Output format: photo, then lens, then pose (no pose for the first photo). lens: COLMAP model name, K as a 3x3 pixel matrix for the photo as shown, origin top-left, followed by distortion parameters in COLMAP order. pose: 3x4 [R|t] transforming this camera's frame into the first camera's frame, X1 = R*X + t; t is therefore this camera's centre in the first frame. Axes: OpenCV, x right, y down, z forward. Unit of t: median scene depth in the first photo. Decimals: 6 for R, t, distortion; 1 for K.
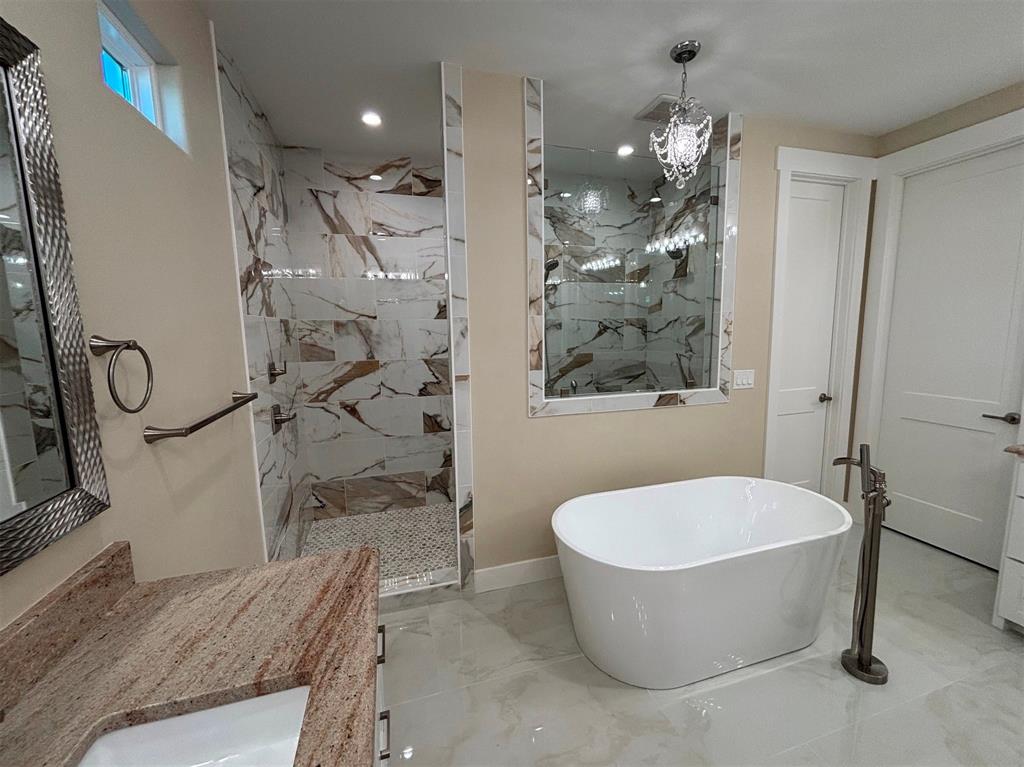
lens RADIAL K [[413.4, 0, 513.3], [0, 413.4, 381.3], [0, 0, 1]] dist [-0.000509, -0.000231]
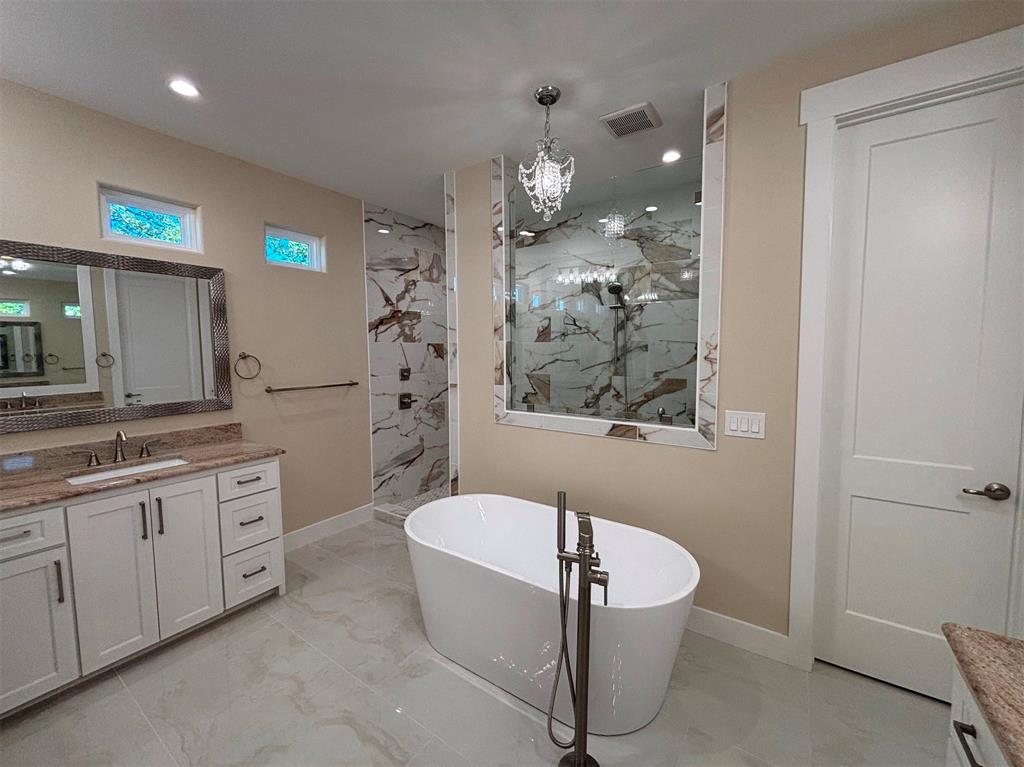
lens RADIAL K [[413.4, 0, 513.7], [0, 413.4, 381.6], [0, 0, 1]] dist [-0.000509, -0.000231]
pose [[0.621749, 0.071792, -0.779919, 0.956317], [-0.103333, 0.994604, 0.009178, -0.048629], [0.776370, 0.074885, 0.625813, 0.244184]]
